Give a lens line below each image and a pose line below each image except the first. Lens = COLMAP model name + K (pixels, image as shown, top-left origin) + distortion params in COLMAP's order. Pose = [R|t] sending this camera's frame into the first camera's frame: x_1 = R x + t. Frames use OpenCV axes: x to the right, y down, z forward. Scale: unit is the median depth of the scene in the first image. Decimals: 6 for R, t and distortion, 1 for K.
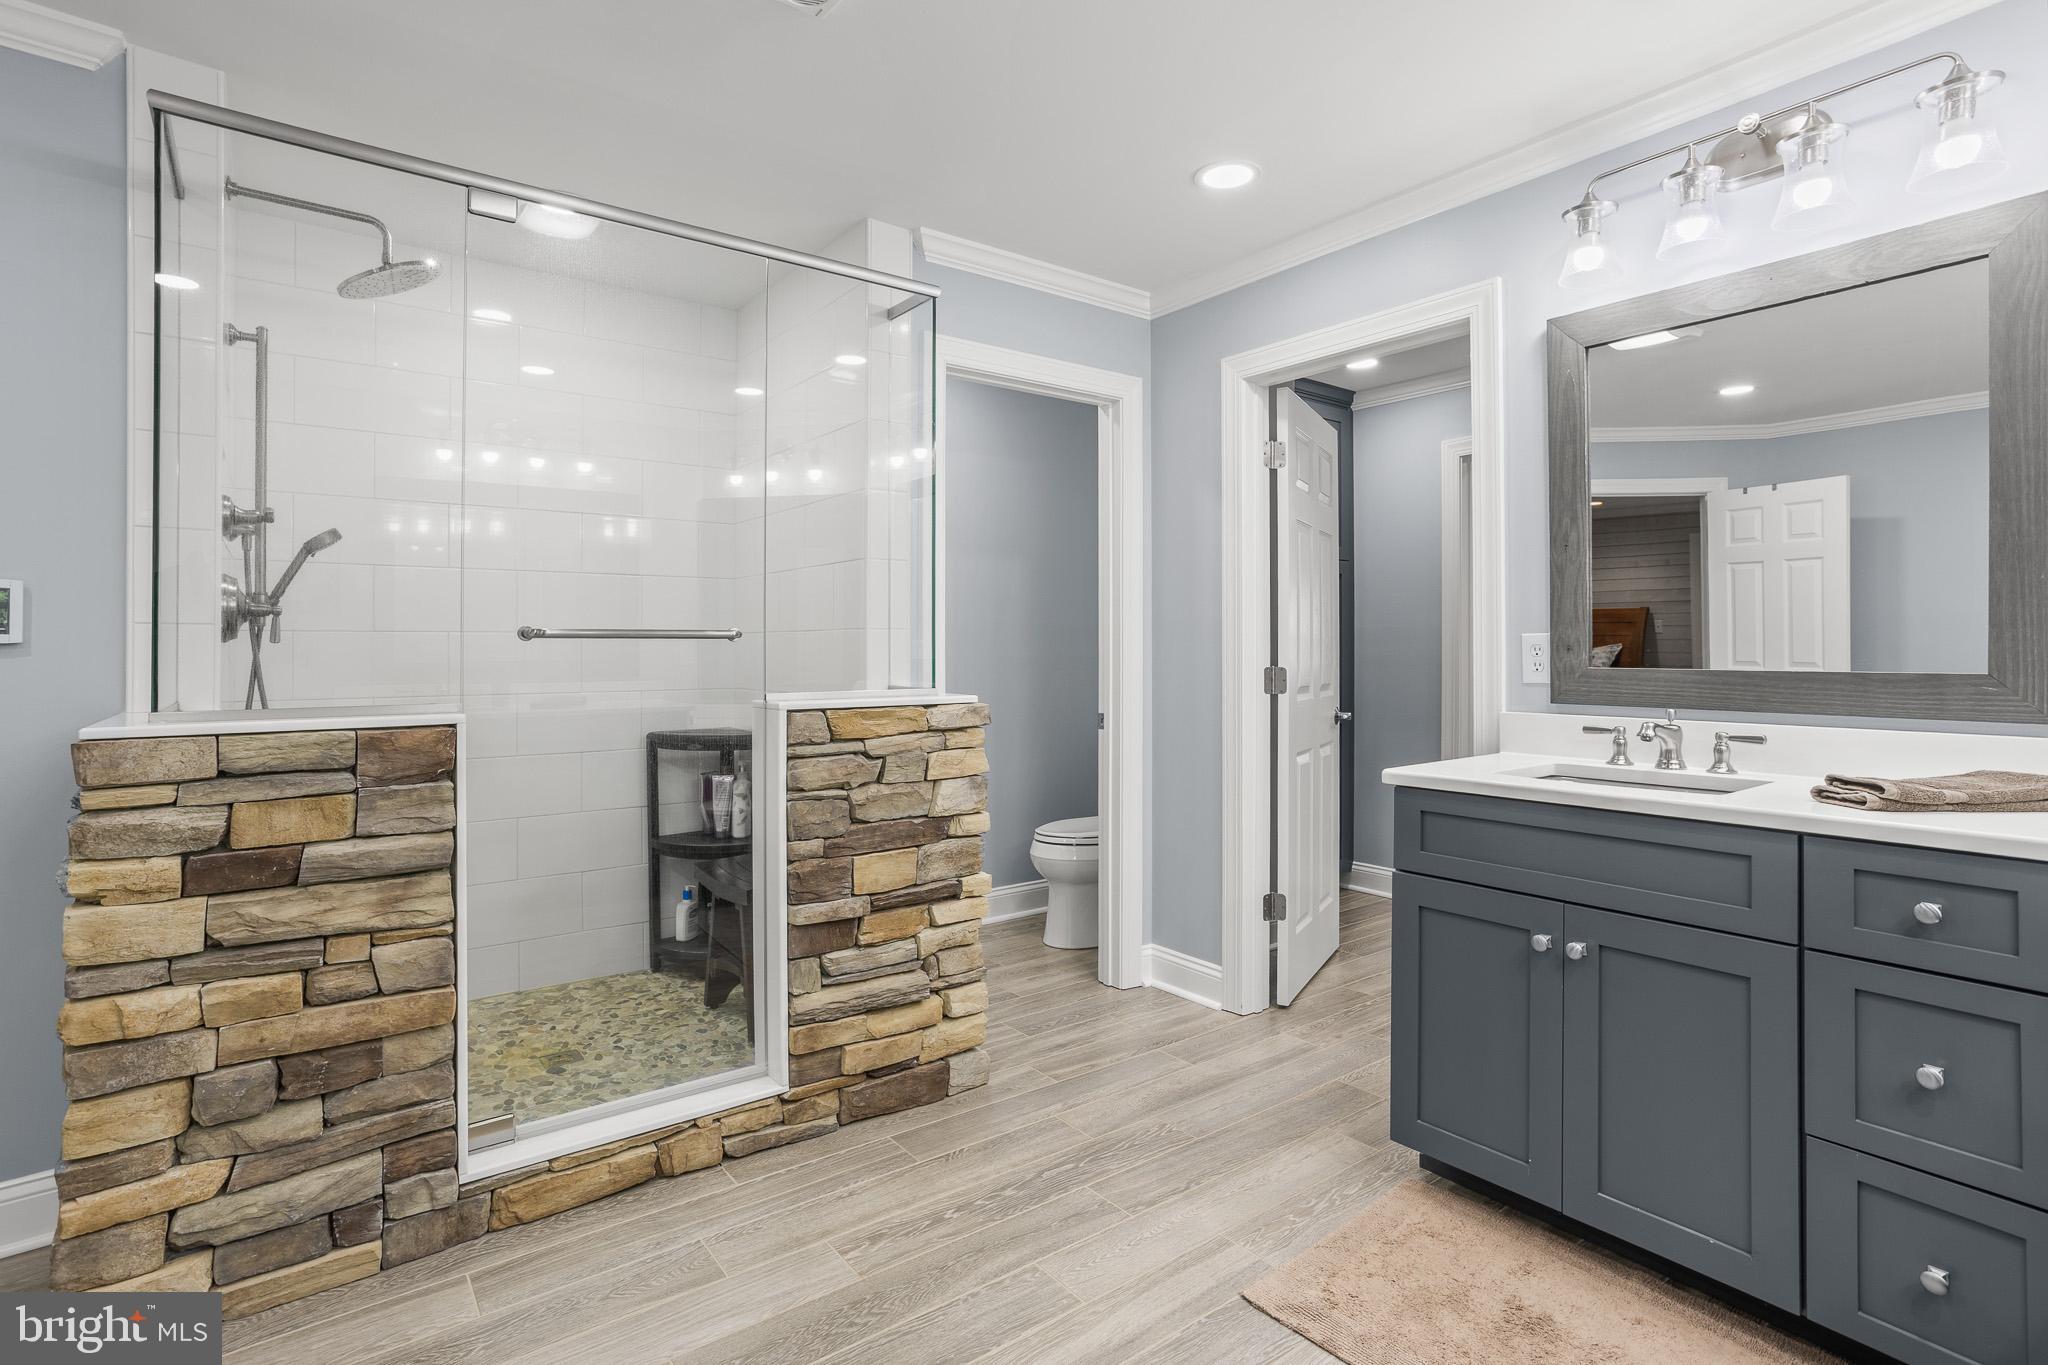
lens RADIAL K [[1000.6, 0, 1019.6], [0, 1000.6, 650.9], [0, 0, 1]] dist [-0.001705, -0.000112]
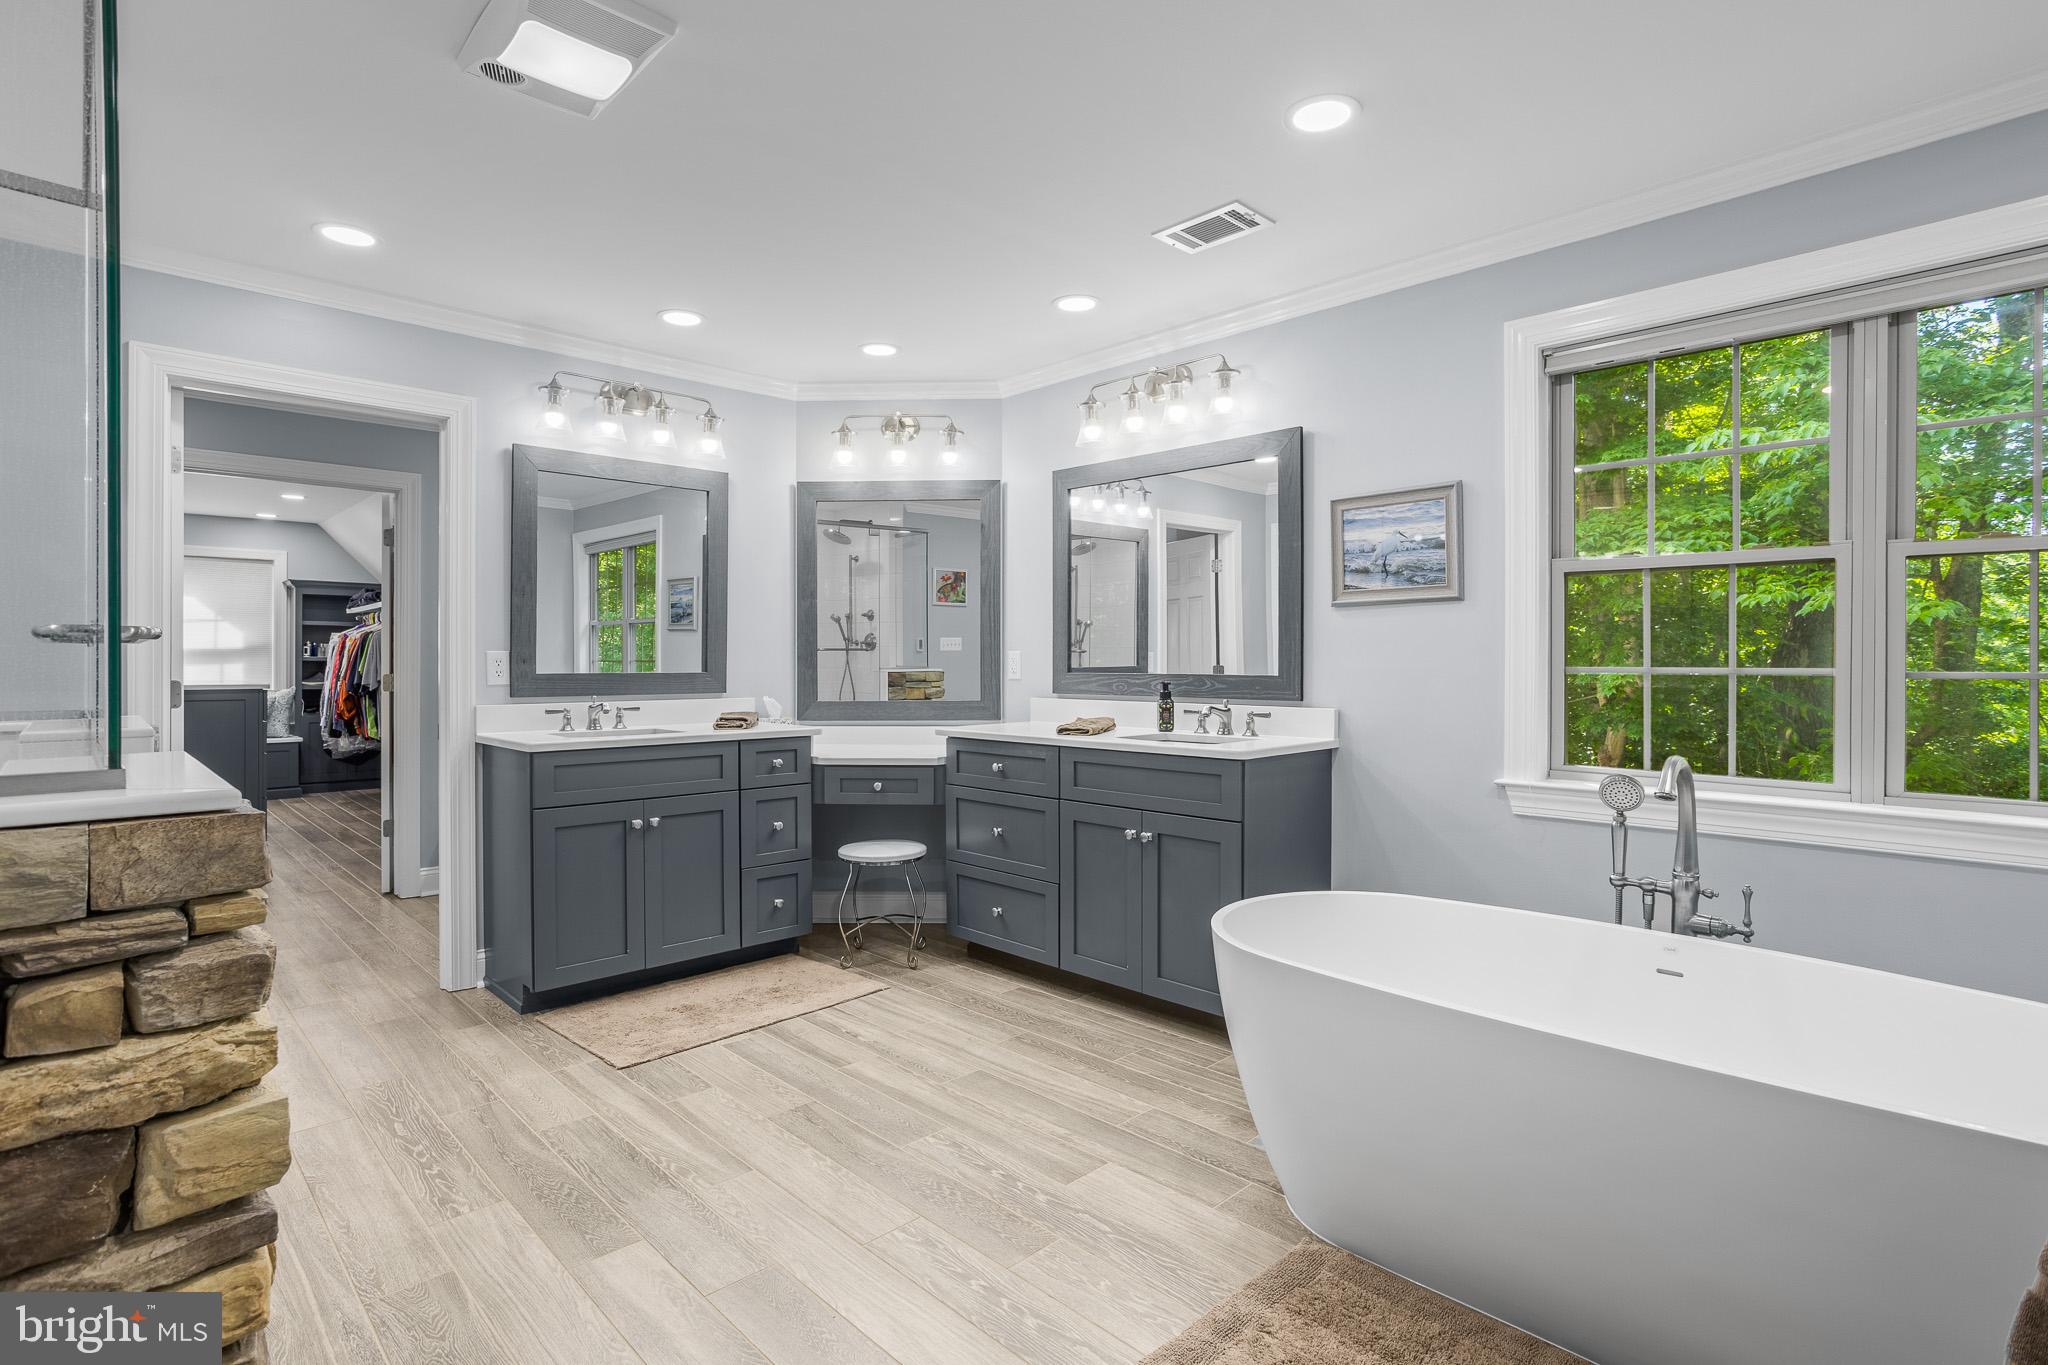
lens RADIAL K [[1015.6, 0, 1024.0], [0, 1015.6, 682.5], [0, 0, 1]] dist [-0.002909, -0.000128]
pose [[-0.130147, -0.015028, 0.991381, -1.260639], [0.003514, 0.999872, 0.015618, 0.010119], [-0.991488, 0.005516, -0.130077, 0.500126]]
